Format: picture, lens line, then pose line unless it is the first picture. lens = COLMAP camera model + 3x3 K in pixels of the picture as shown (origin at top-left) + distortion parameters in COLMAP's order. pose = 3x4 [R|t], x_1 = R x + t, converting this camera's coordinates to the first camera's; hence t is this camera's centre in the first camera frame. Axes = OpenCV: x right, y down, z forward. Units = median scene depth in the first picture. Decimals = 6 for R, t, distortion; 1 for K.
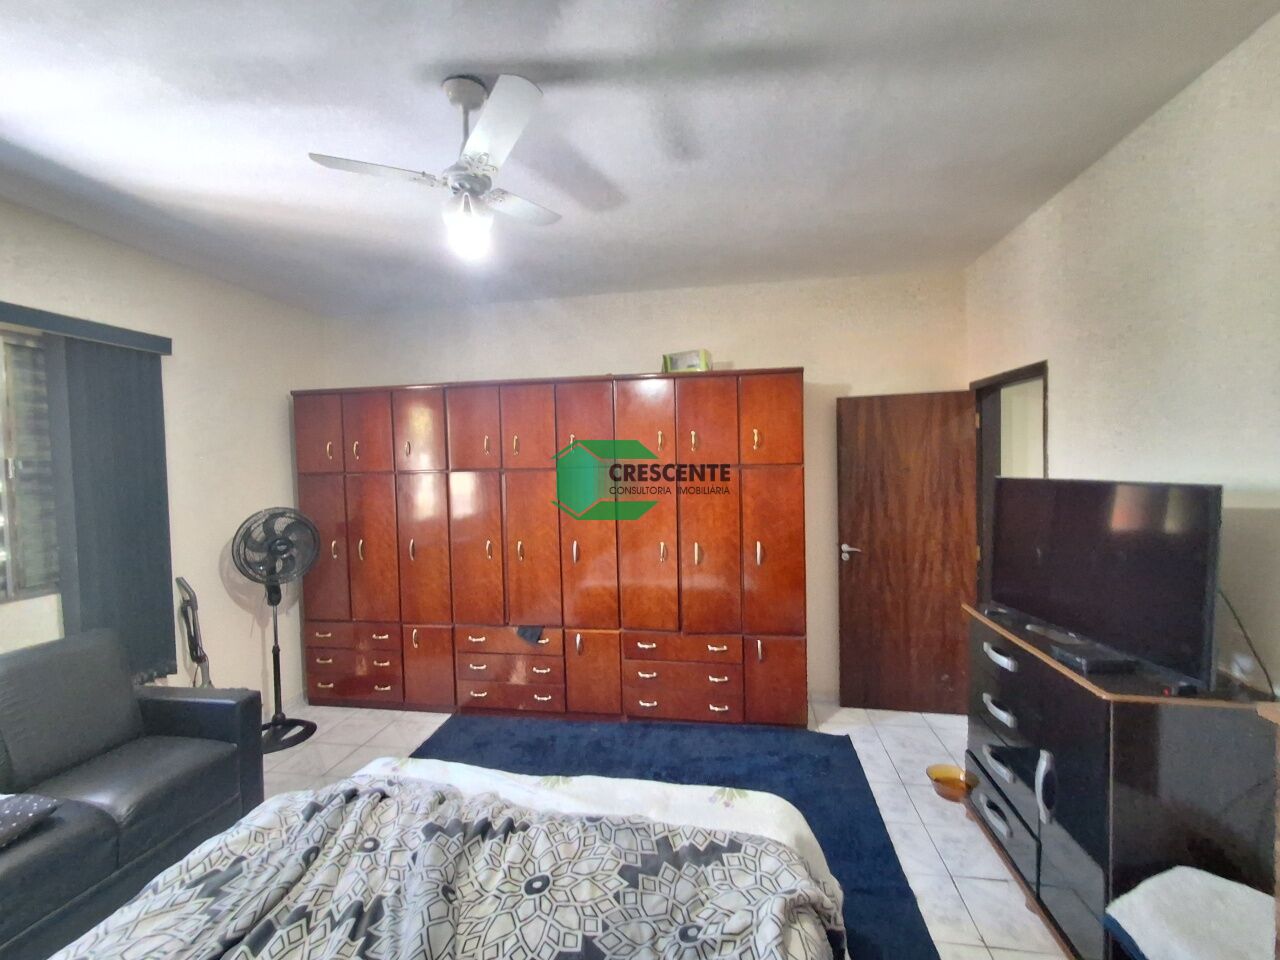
lens RADIAL K [[577.2, 0, 638.7], [0, 577.2, 480.2], [0, 0, 1]] dist [0.005640, 0.000198]
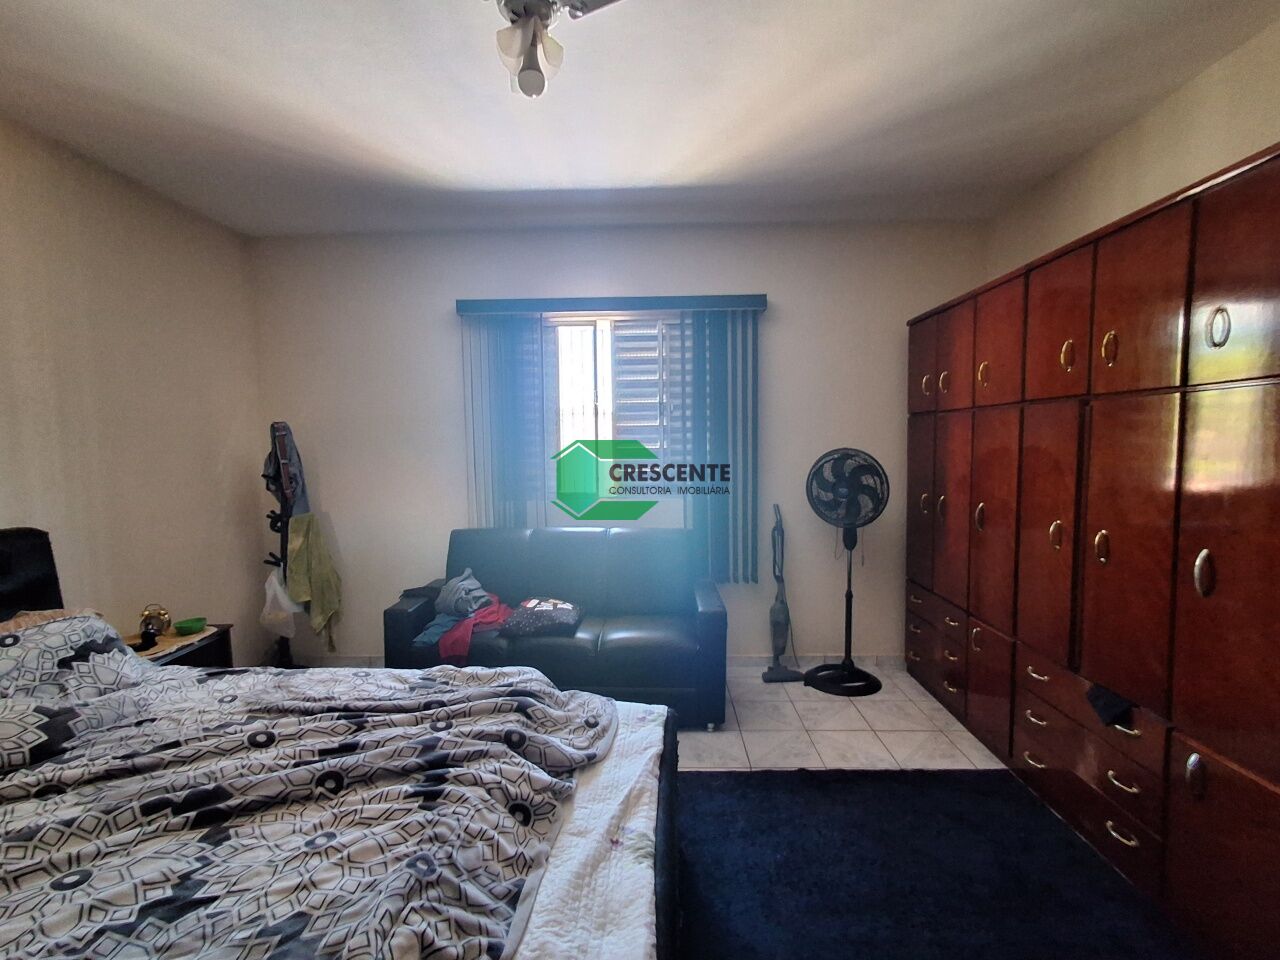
lens RADIAL K [[577.2, 0, 640.3], [0, 577.2, 485.9], [0, 0, 1]] dist [0.005640, 0.000198]
pose [[0.131486, 0.097571, -0.986505, 0.297079], [-0.016348, 0.995223, 0.096254, 0.022675], [0.991183, 0.003471, 0.132453, 0.561466]]
